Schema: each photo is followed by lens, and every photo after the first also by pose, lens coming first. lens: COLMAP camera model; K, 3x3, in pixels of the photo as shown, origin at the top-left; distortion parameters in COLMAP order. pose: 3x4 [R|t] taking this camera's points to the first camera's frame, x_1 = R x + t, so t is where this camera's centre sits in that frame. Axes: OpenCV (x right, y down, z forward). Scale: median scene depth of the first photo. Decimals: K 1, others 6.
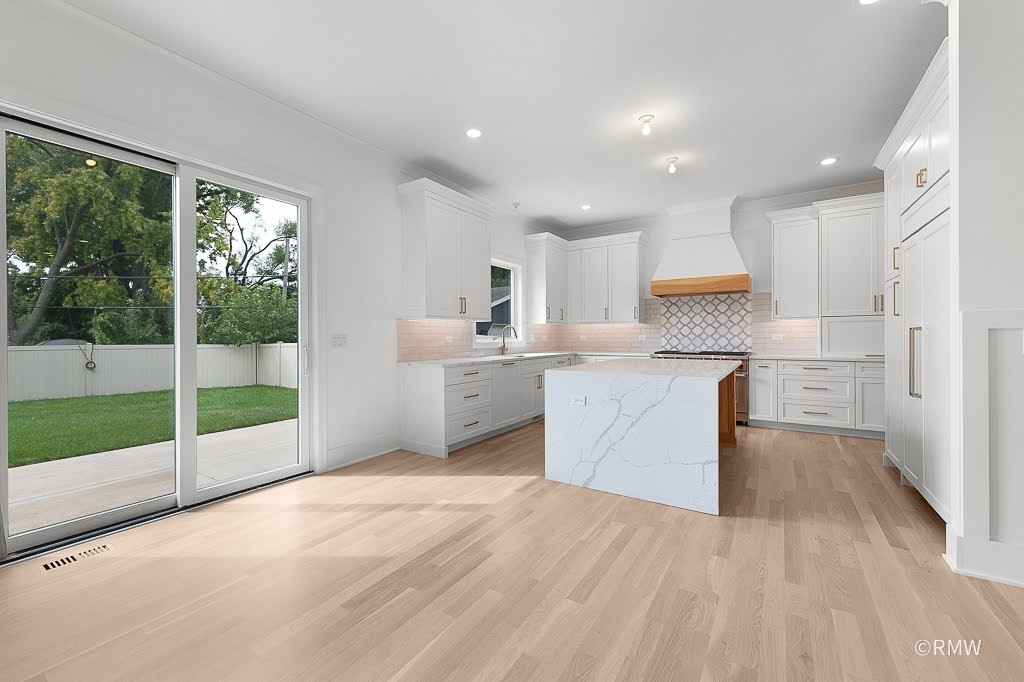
lens RADIAL K [[409.9, 0, 509.0], [0, 409.9, 335.3], [0, 0, 1]] dist [0.008560, -0.000074]
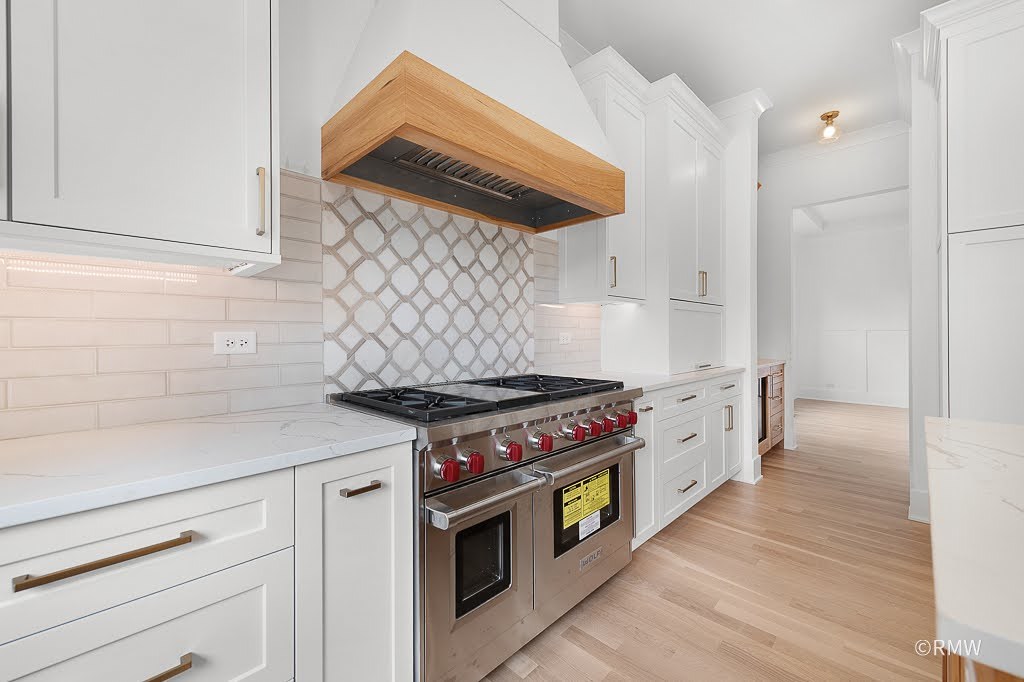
lens RADIAL K [[413.9, 0, 511.3], [0, 413.9, 337.0], [0, 0, 1]] dist [0.011886, -0.000110]
pose [[0.195195, 0.005530, 0.980749, 0.165973], [0.005659, 0.999961, -0.006765, 0.005954], [-0.980748, 0.006870, 0.195156, 0.936506]]
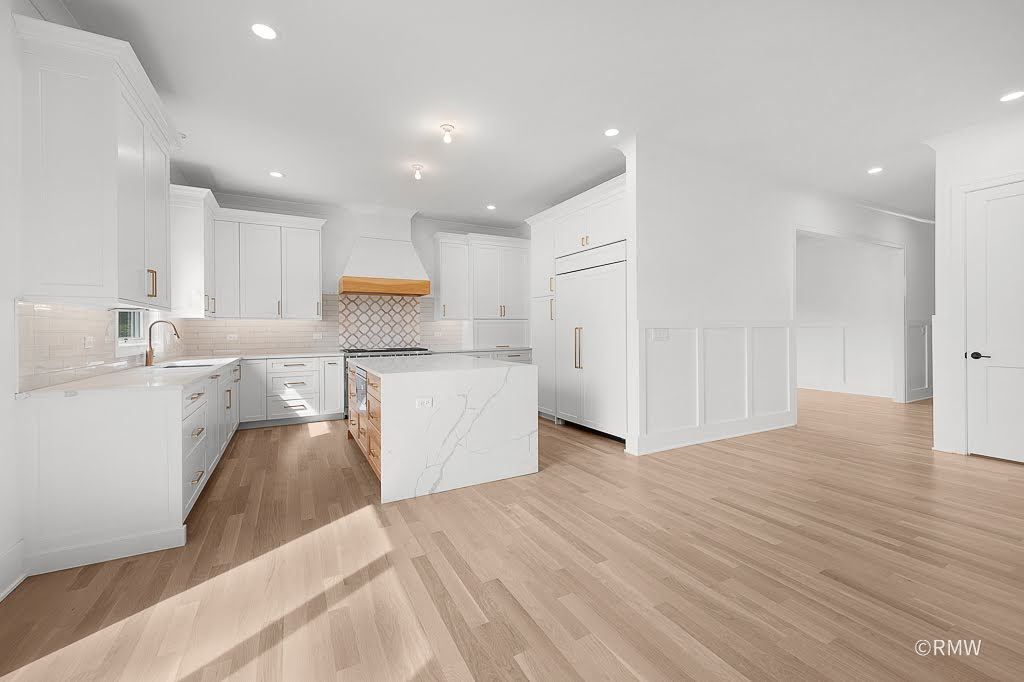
lens RADIAL K [[411.9, 0, 515.6], [0, 411.9, 329.7], [0, 0, 1]] dist [0.002037, 0.000041]
pose [[0.472323, 0.004123, 0.881416, -0.309577], [0.005556, 0.999955, -0.007655, 0.000690], [-0.881408, 0.008512, 0.472279, 0.208976]]
